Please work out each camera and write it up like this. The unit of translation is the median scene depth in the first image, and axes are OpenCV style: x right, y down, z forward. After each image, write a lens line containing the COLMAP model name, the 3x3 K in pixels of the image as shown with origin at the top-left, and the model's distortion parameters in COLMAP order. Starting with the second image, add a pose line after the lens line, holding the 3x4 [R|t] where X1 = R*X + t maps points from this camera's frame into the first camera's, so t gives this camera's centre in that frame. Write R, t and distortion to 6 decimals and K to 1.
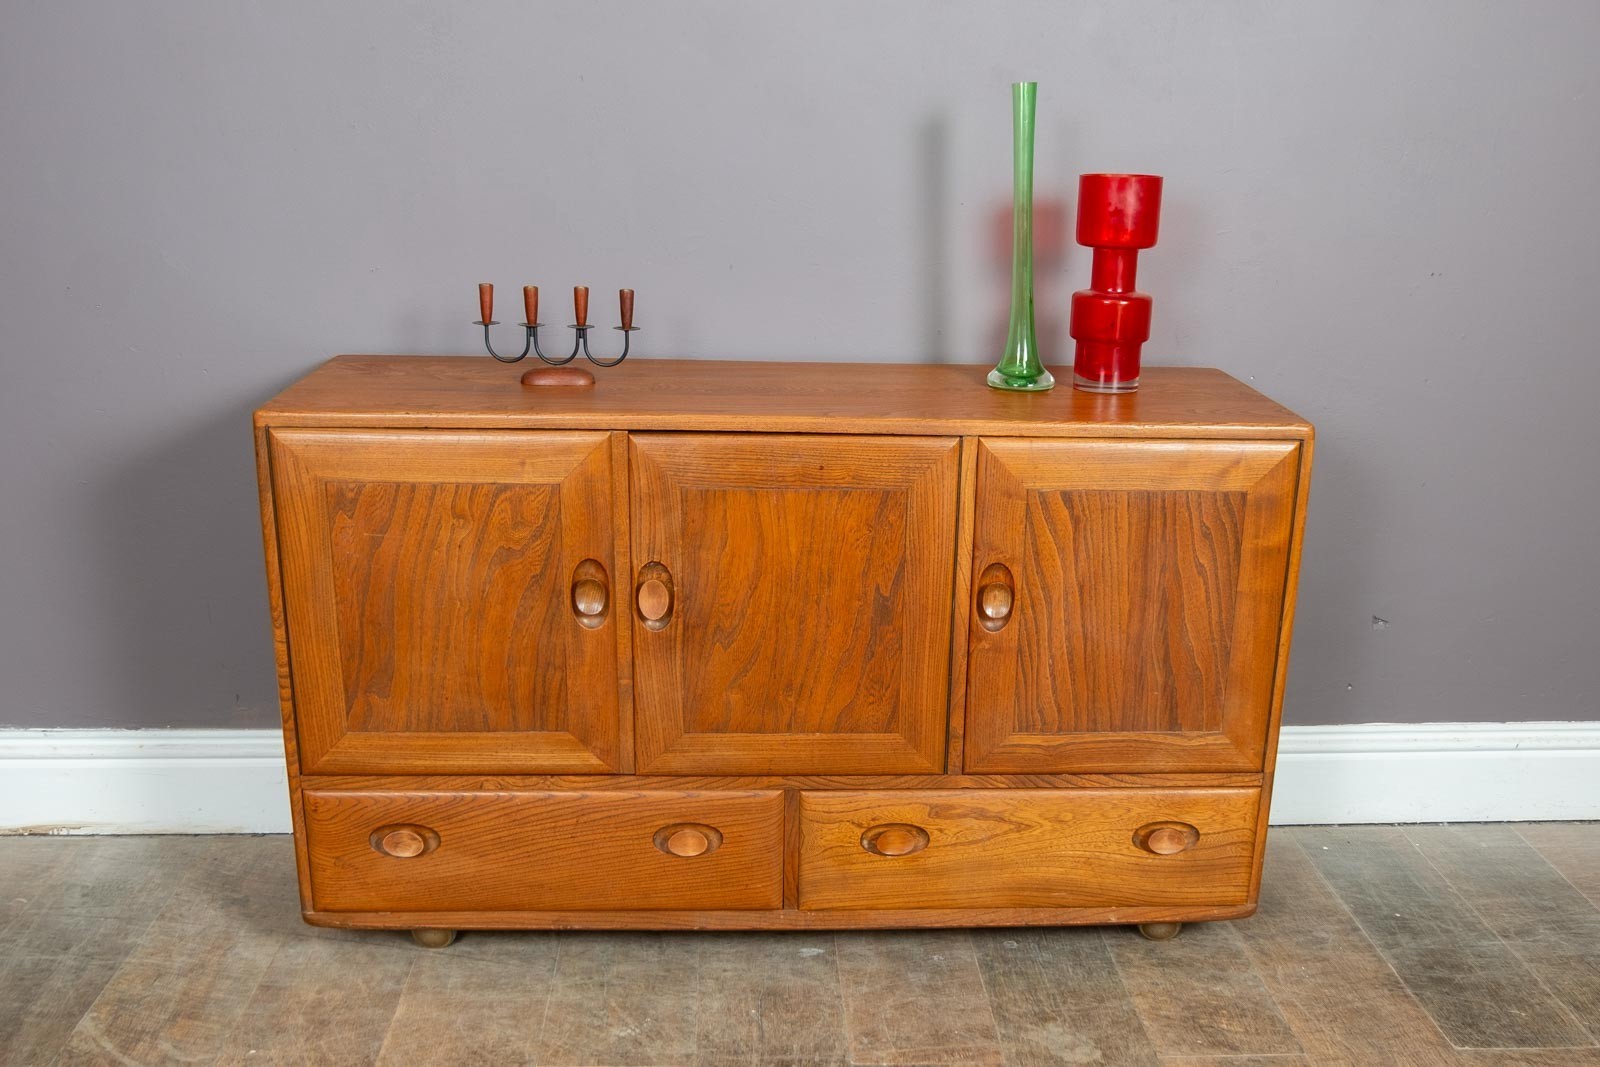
lens RADIAL K [[1582.4, 0, 851.7], [0, 1582.4, 628.0], [0, 0, 1]] dist [-0.003733, -0.003809]
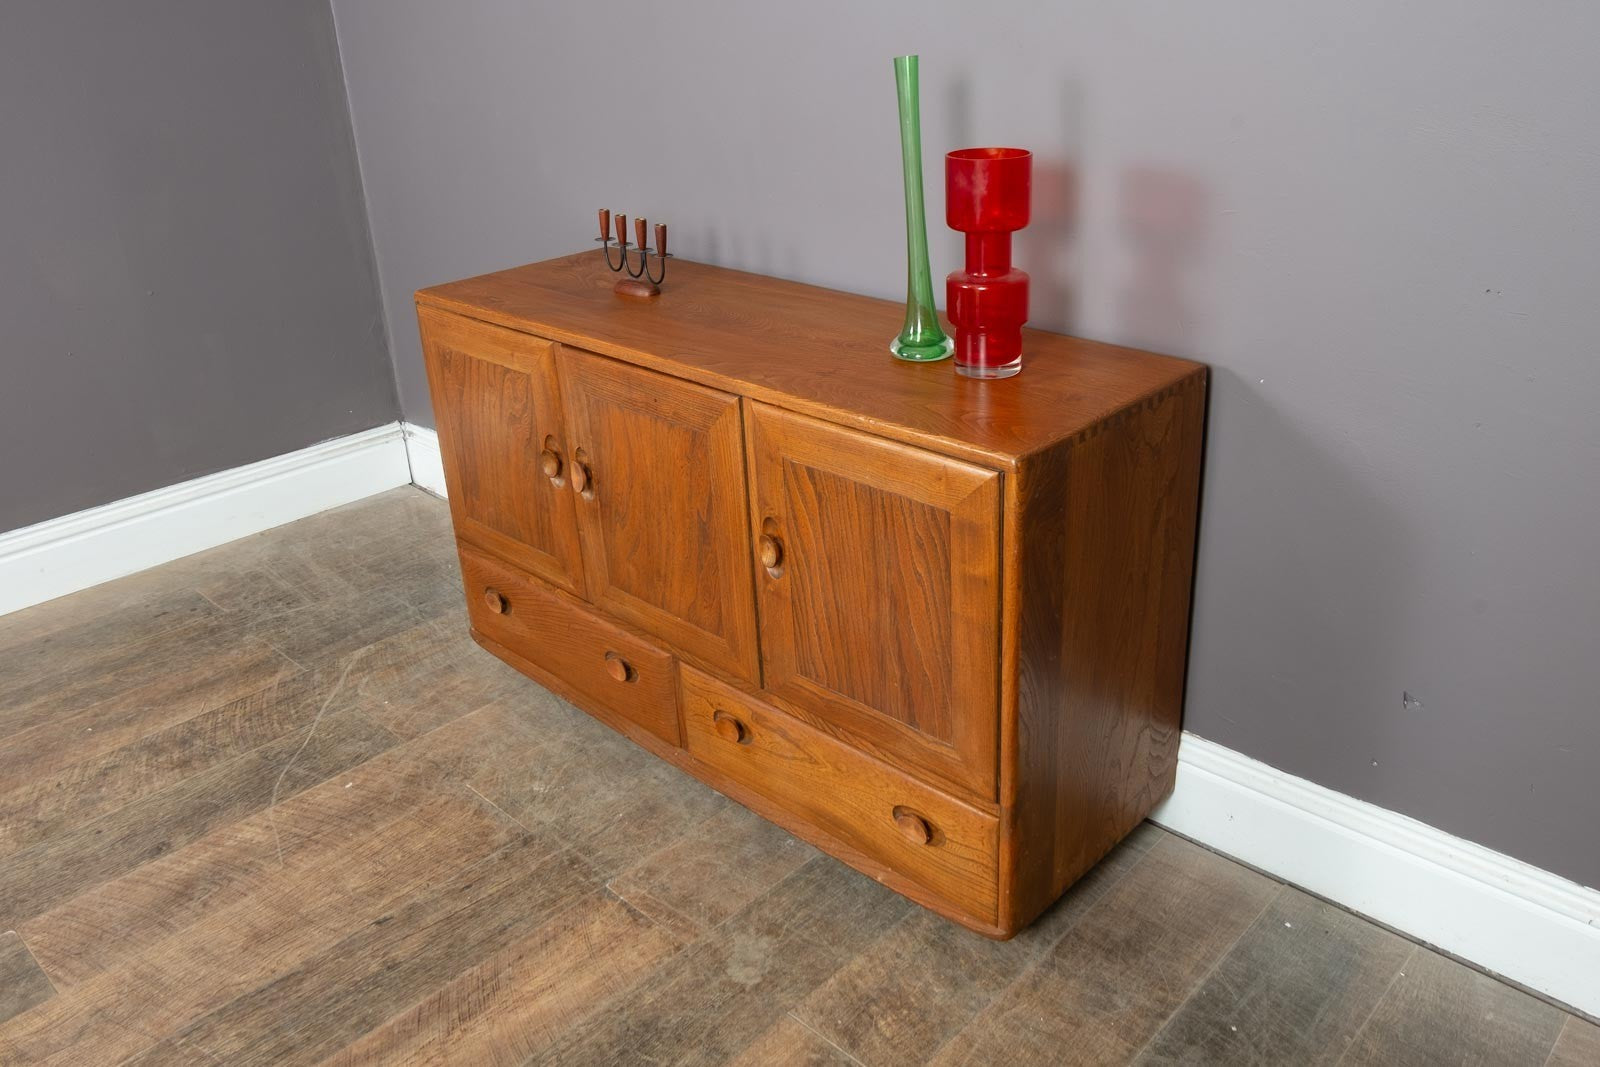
lens RADIAL K [[1275.5, 0, 866.5], [0, 1275.5, 497.6], [0, 0, 1]] dist [-0.024106, 0.002129]
pose [[0.688031, 0.242663, -0.683907, 0.709683], [-0.187128, 0.969889, 0.155879, -0.196967], [0.701140, 0.020729, 0.712722, 0.422074]]
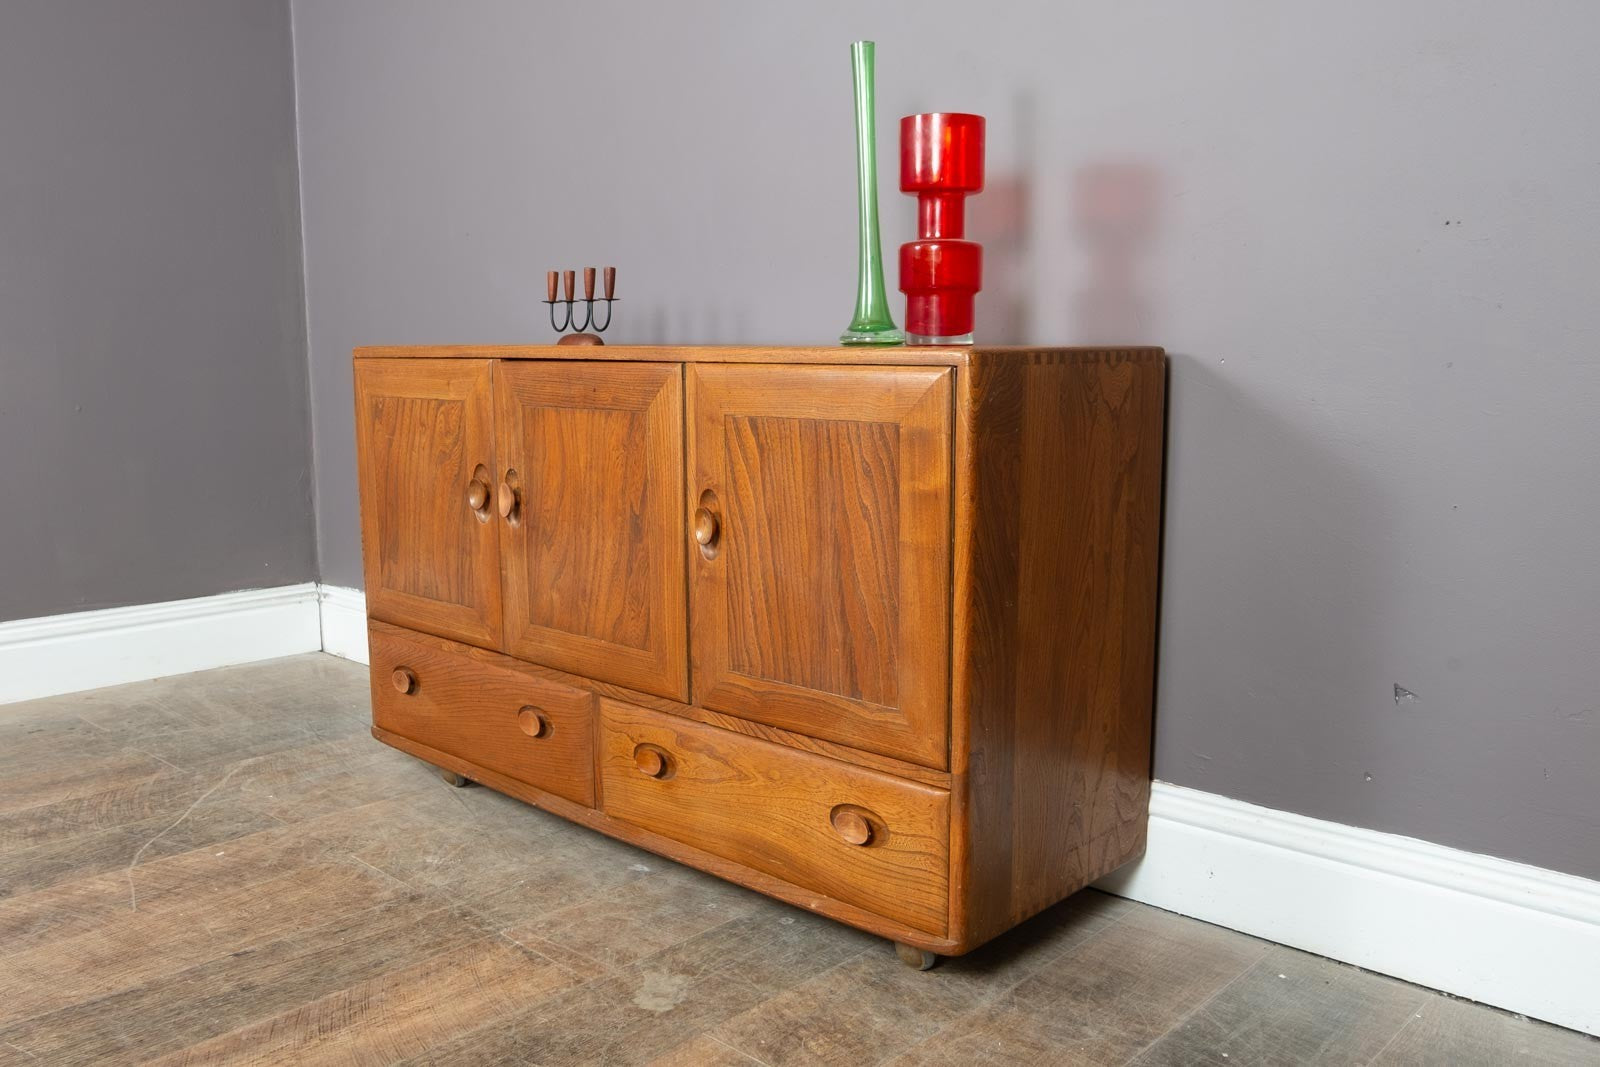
lens RADIAL K [[1354.4, 0, 803.4], [0, 1354.4, 560.4], [0, 0, 1]] dist [-0.029746, 0.013166]
pose [[0.681534, 0.089028, -0.726351, 0.751252], [-0.214825, 0.973180, -0.082288, 0.060196], [0.699544, 0.212121, 0.682380, 0.452779]]
